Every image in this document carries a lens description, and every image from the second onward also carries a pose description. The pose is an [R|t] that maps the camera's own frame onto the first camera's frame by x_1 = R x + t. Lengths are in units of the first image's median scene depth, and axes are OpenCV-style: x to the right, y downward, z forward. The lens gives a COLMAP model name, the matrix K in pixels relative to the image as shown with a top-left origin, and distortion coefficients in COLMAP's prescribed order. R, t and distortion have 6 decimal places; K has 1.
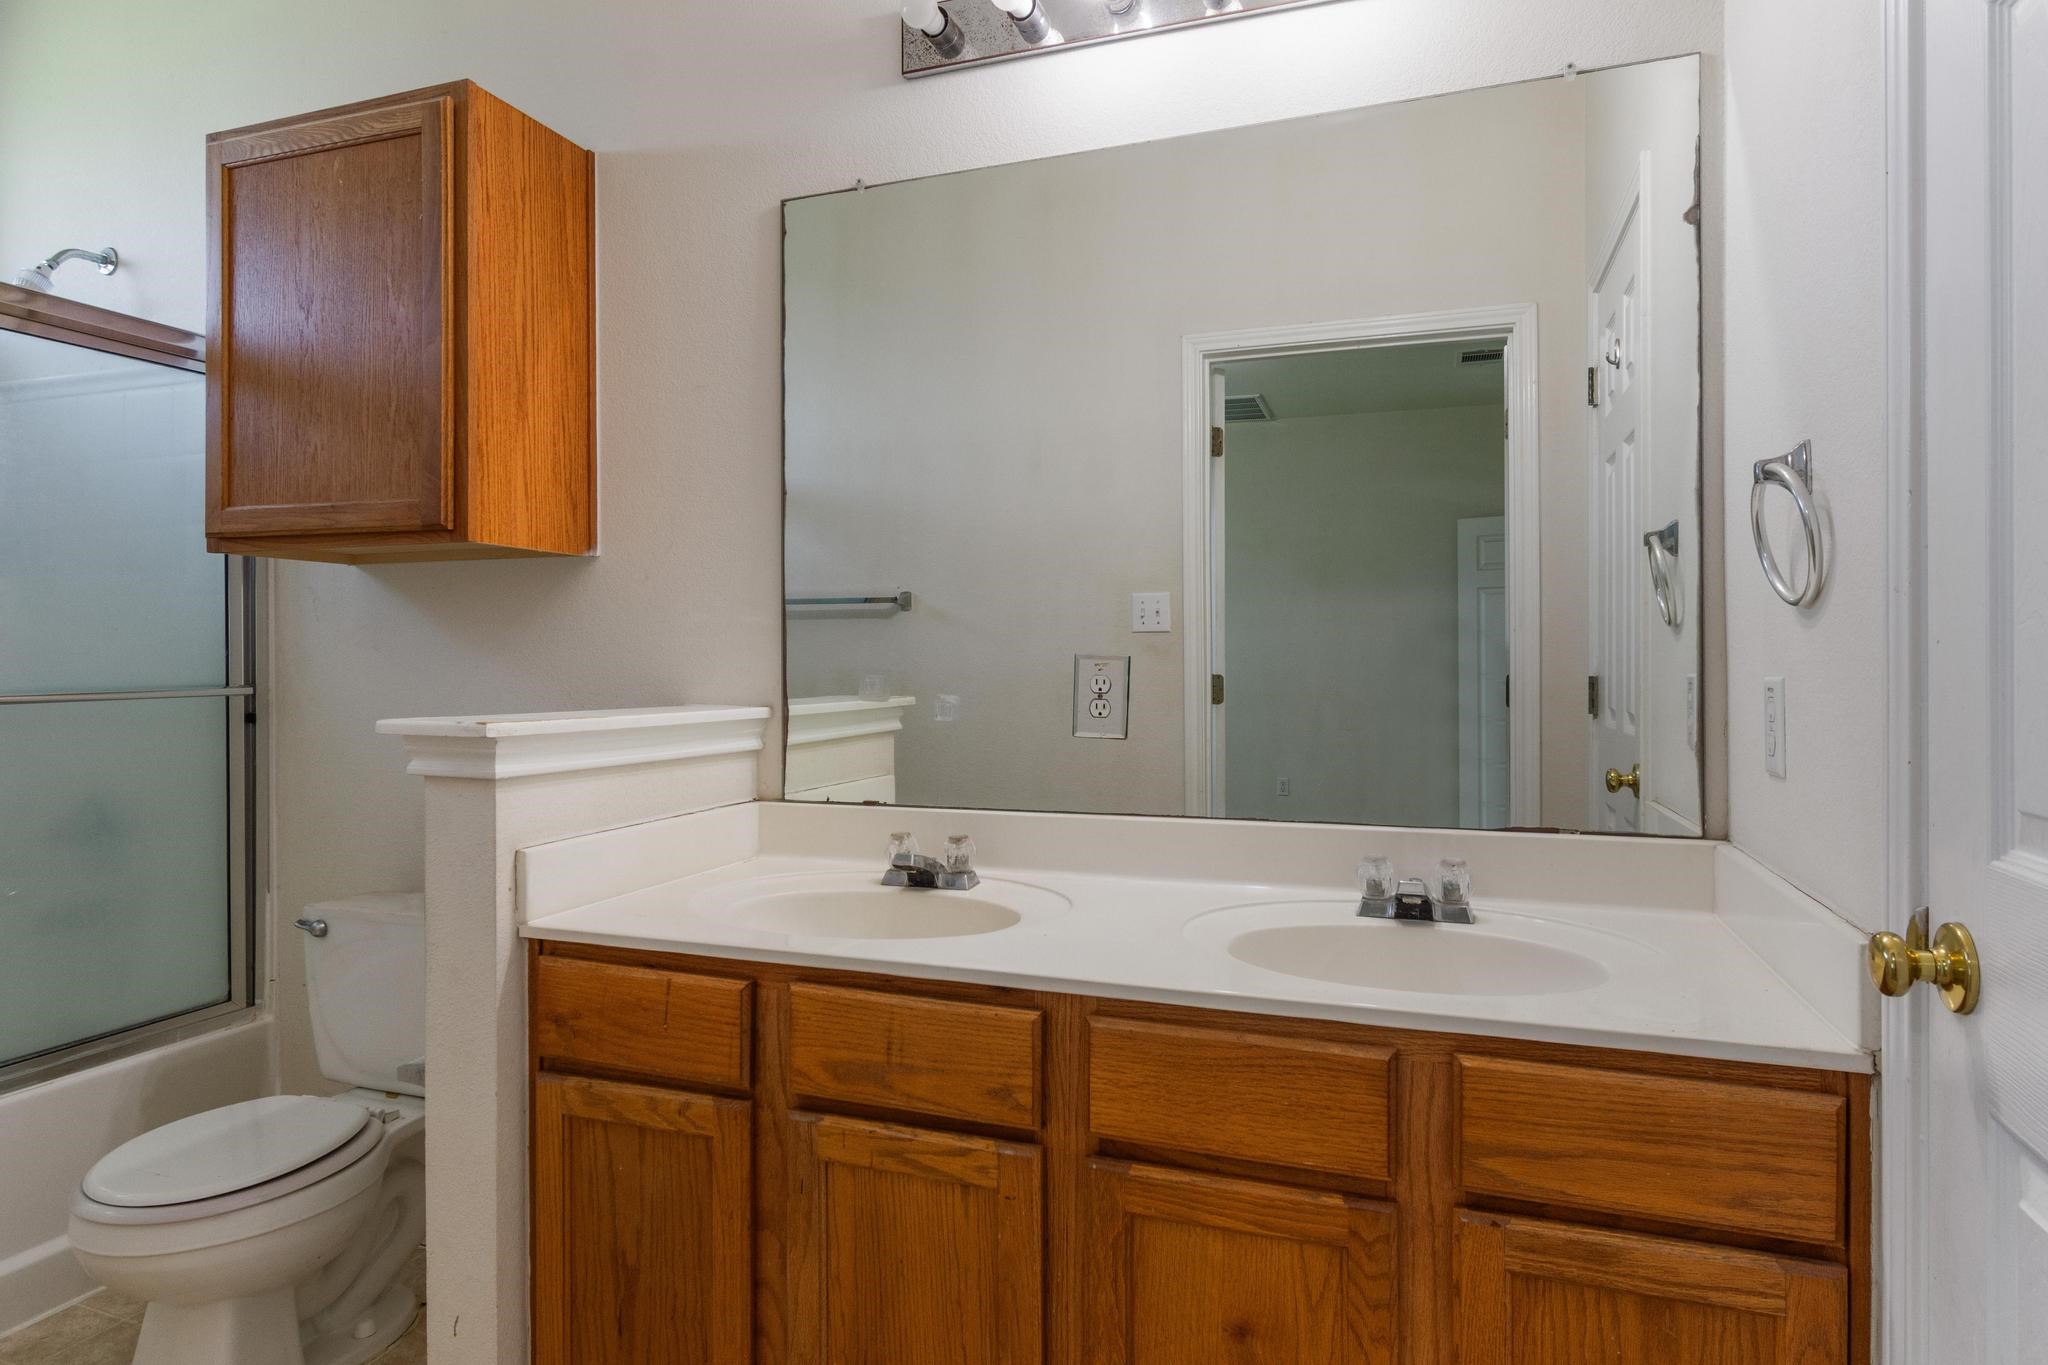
lens RADIAL K [[1160.3, 0, 1027.3], [0, 1160.3, 663.5], [0, 0, 1]] dist [0.000094, 0.000279]
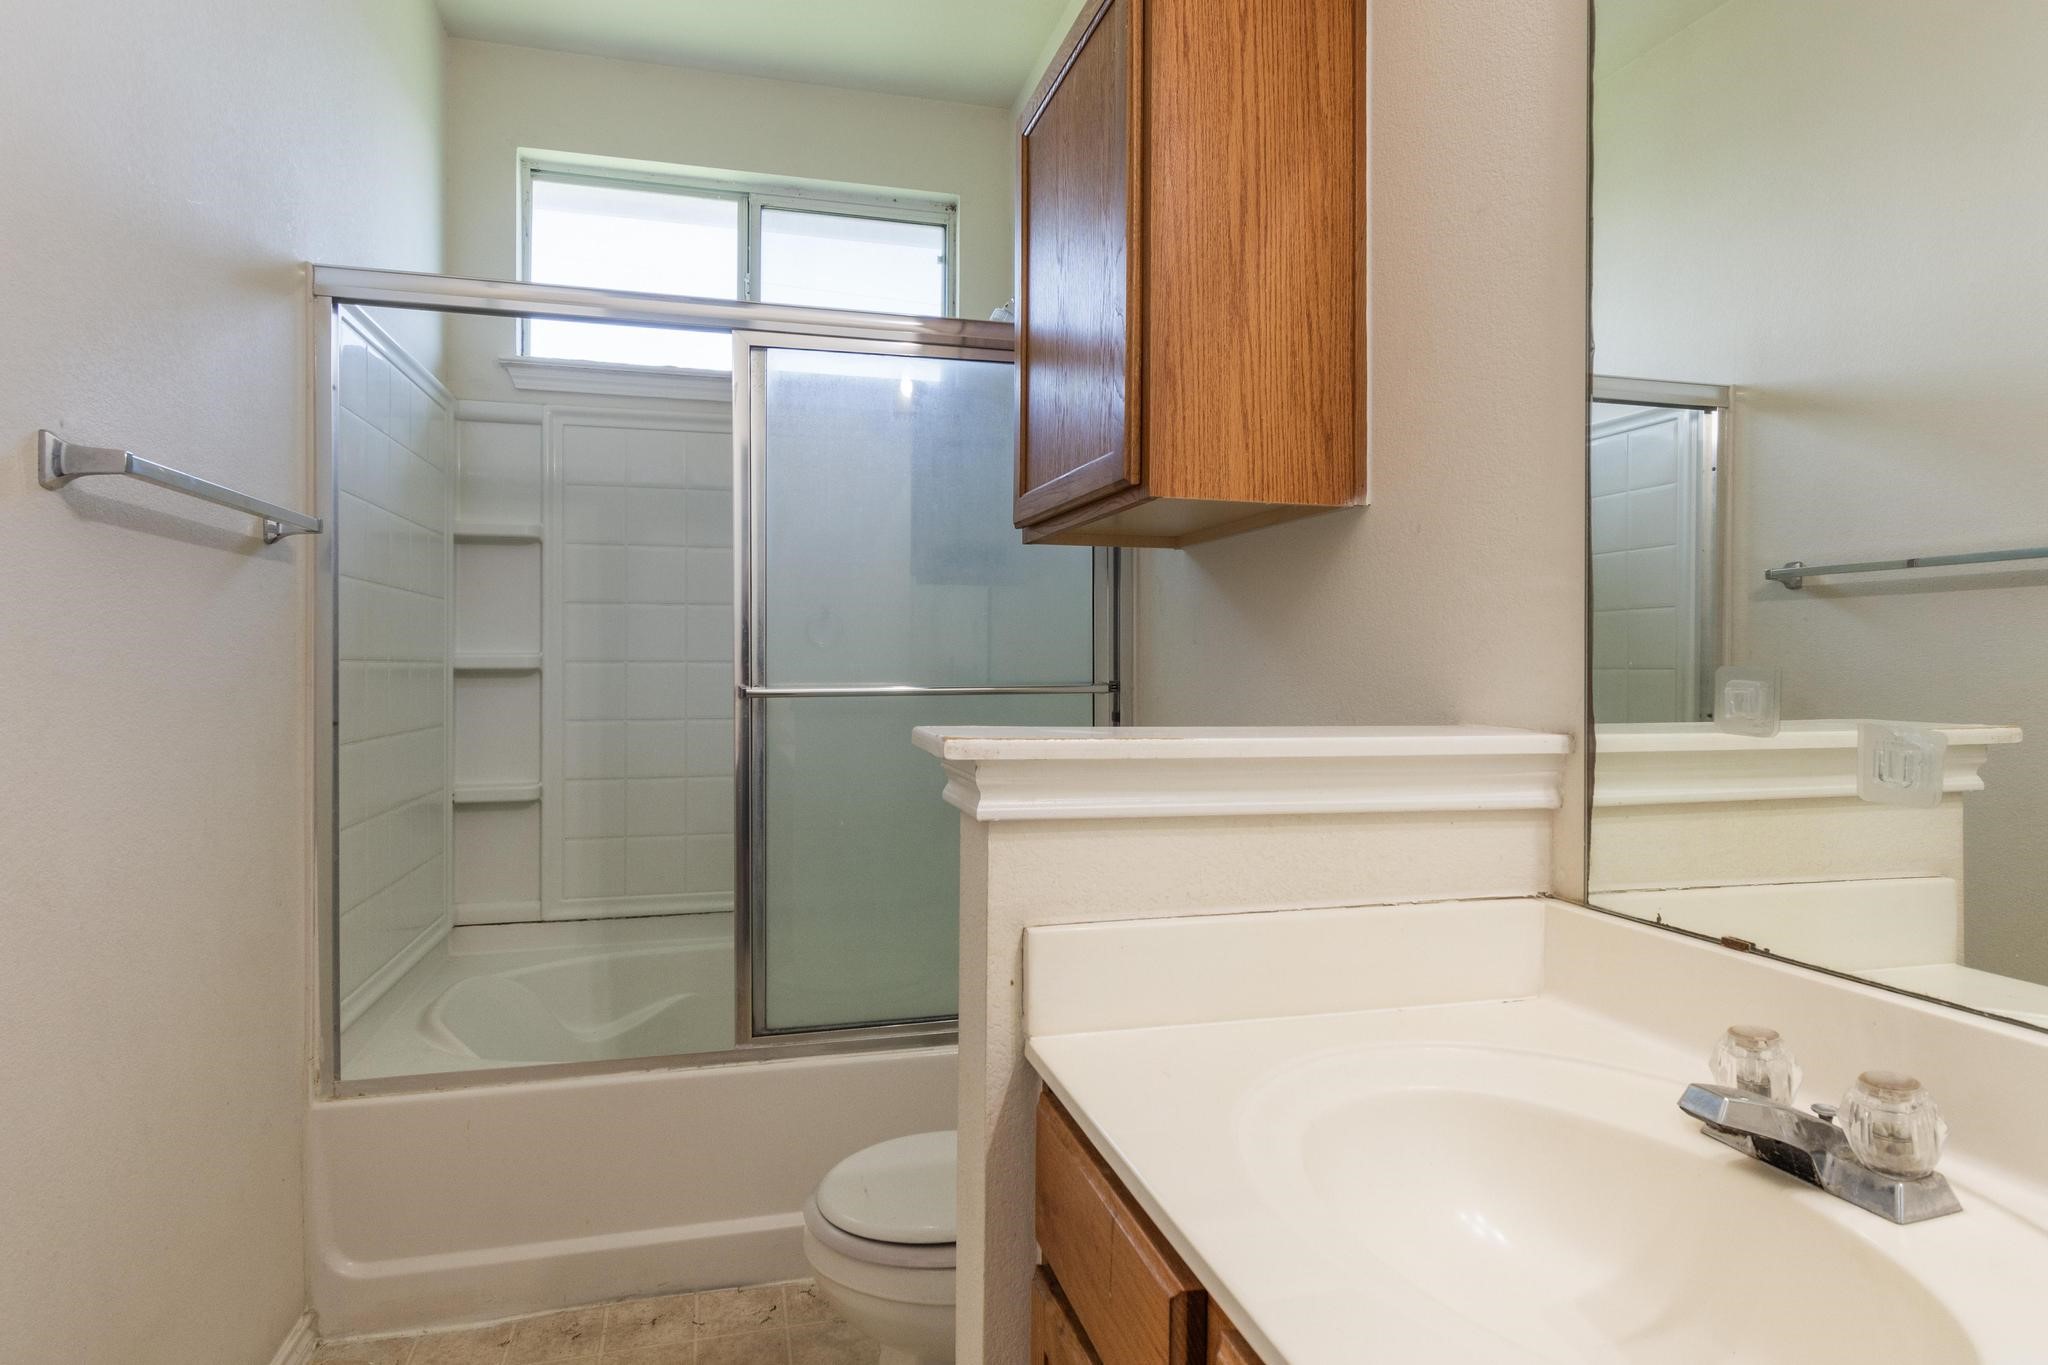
lens RADIAL K [[1160.3, 0, 1027.3], [0, 1160.3, 663.5], [0, 0, 1]] dist [0.000094, 0.000279]
pose [[0.570776, 0.002054, -0.821103, 0.091356], [-0.006088, 0.999980, -0.001731, 0.005393], [0.821083, 0.005987, 0.570778, 0.464937]]
